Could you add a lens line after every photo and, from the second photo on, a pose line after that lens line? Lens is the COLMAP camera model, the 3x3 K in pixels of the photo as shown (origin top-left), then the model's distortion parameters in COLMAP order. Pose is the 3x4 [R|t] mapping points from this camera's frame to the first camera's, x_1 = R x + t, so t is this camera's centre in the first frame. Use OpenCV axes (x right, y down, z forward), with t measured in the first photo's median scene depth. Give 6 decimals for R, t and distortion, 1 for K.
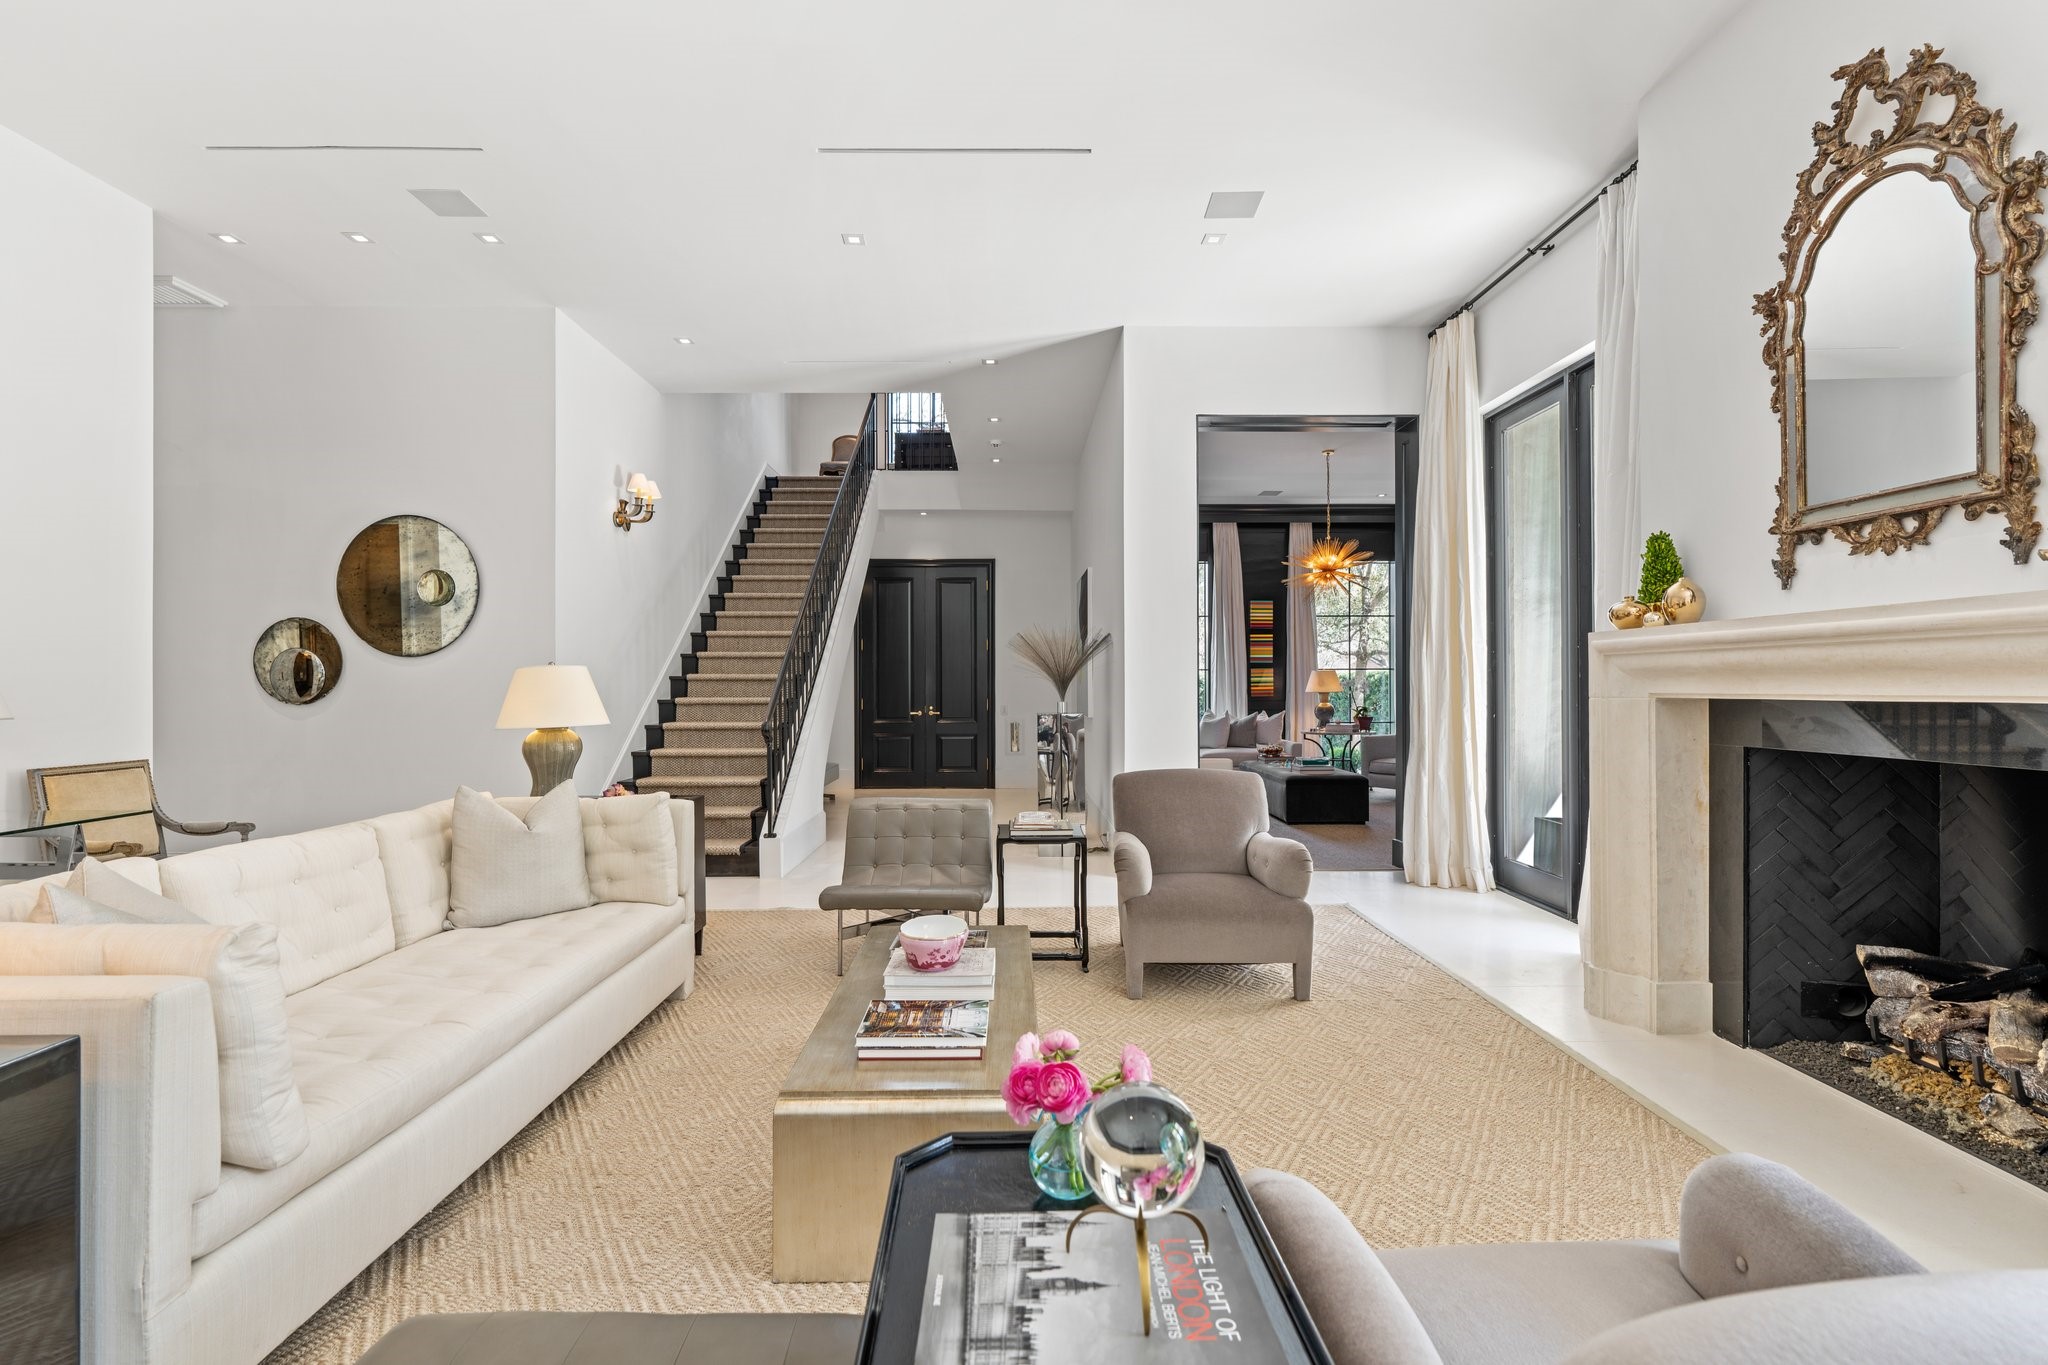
lens RADIAL K [[938.6, 0, 1023.4], [0, 938.6, 681.7], [0, 0, 1]] dist [-0.009256, 0.003301]
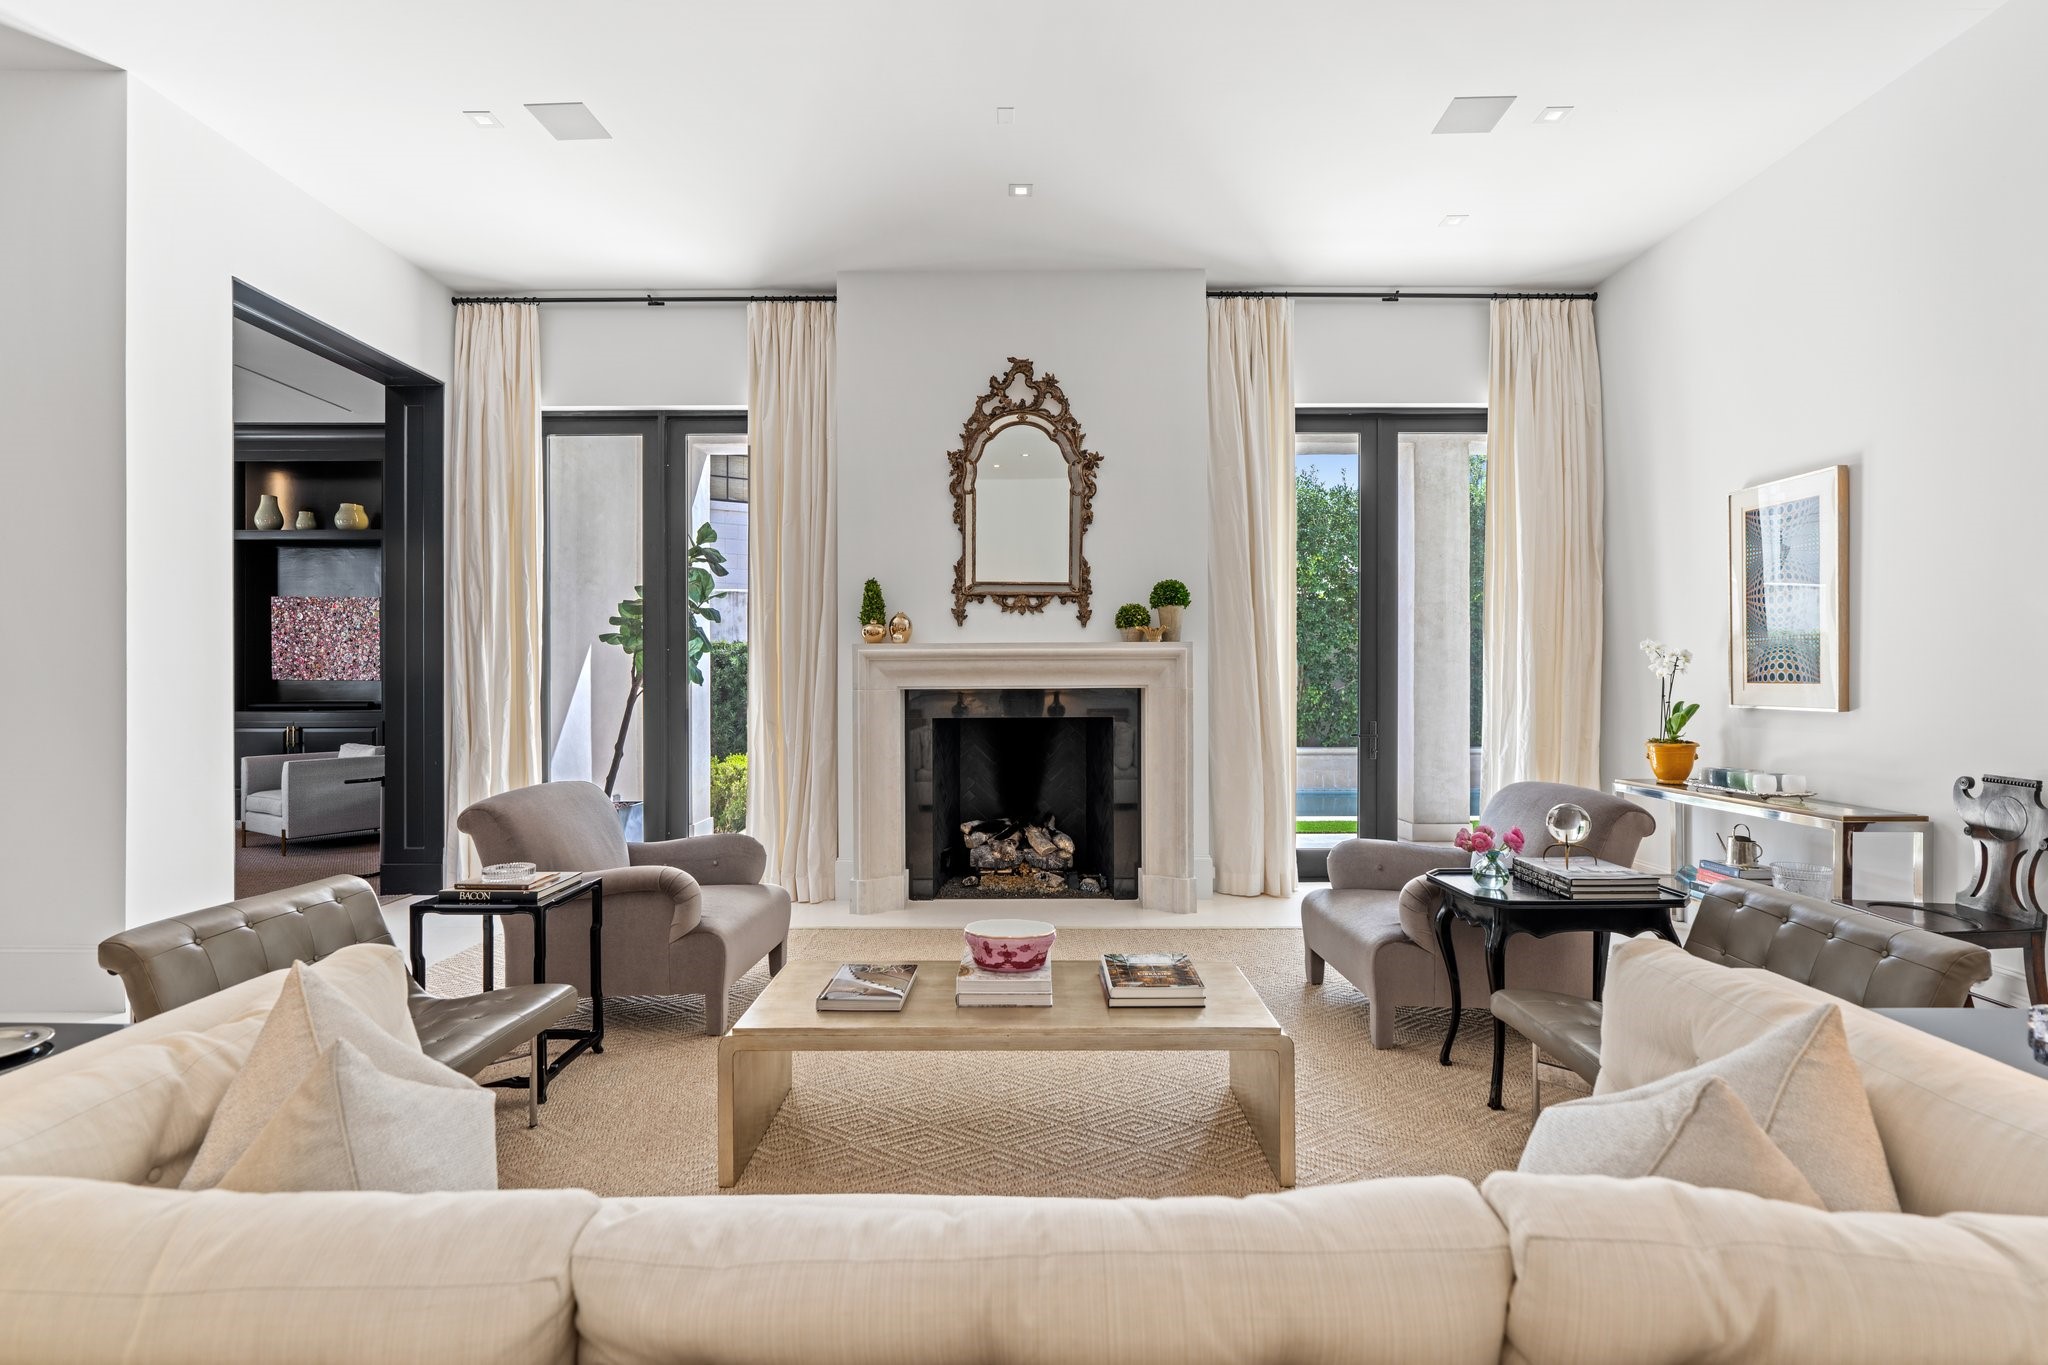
lens RADIAL K [[938.6, 0, 1025.4], [0, 938.6, 682.2], [0, 0, 1]] dist [-0.009256, 0.003301]
pose [[0.004104, 0.003380, 0.999986, -1.014993], [0.003182, 0.999989, -0.003394, 0.013129], [-0.999987, 0.003196, 0.004093, 0.944123]]
